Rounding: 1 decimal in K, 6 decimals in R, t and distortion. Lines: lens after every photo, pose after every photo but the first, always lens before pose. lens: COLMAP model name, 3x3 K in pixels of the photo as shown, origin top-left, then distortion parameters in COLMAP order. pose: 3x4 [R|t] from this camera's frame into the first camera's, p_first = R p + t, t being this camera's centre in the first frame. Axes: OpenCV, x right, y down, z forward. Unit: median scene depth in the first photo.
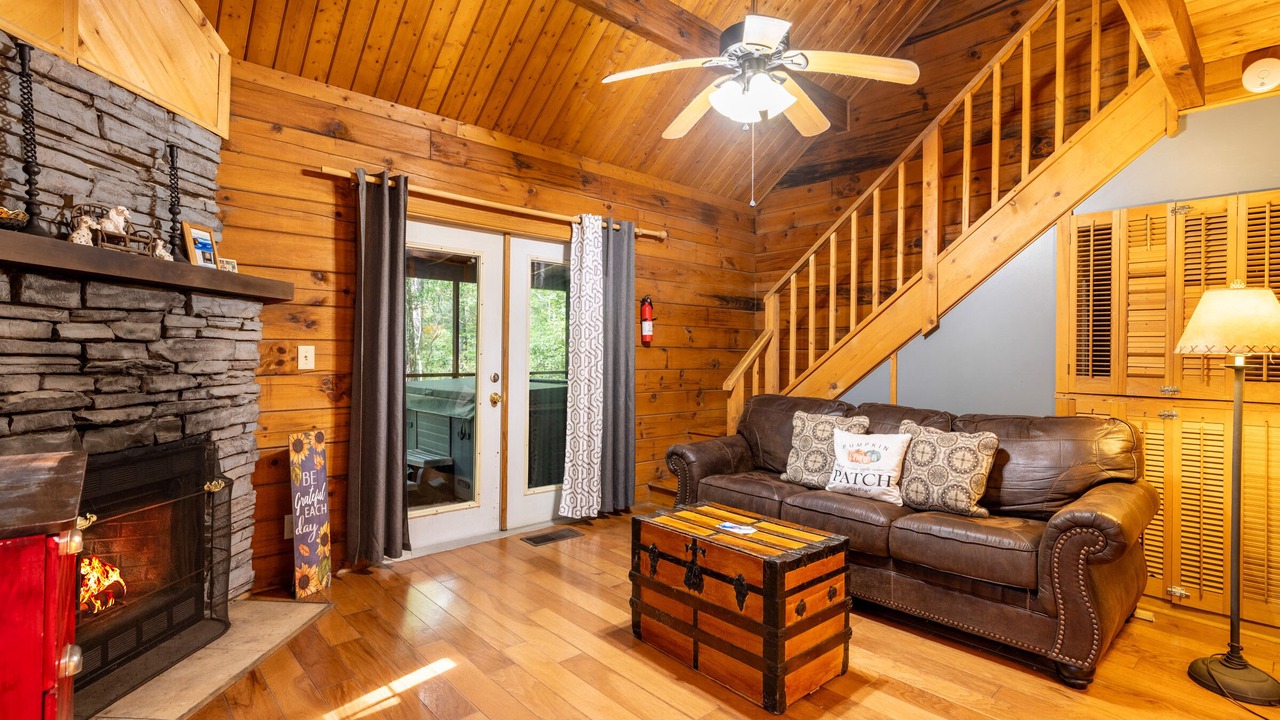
lens RADIAL K [[675.3, 0, 637.5], [0, 675.3, 351.3], [0, 0, 1]] dist [0.002373, 0.000042]
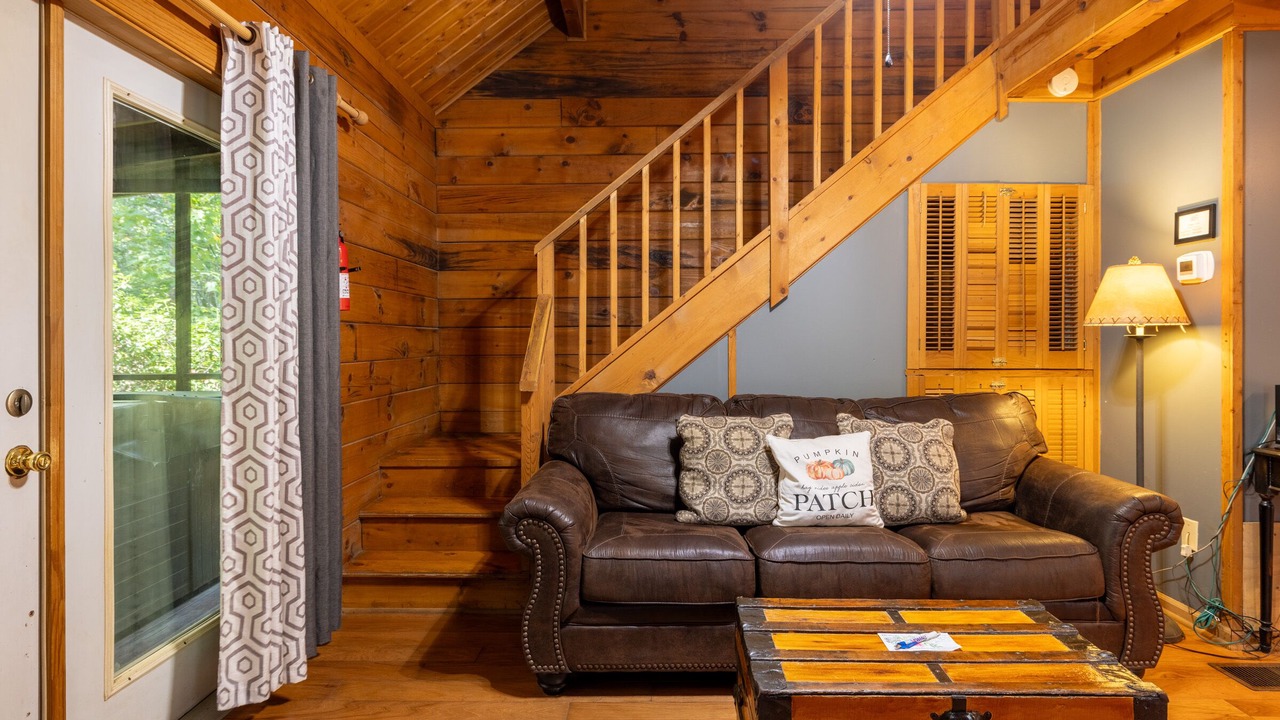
lens RADIAL K [[684.2, 0, 674.4], [0, 684.2, 341.7], [0, 0, 1]] dist [-0.000756, 0.000943]
pose [[0.647381, -0.016392, 0.761991, -0.284616], [0.008736, 0.999863, 0.014087, 0.005765], [-0.762117, -0.002463, 0.647435, 0.558613]]
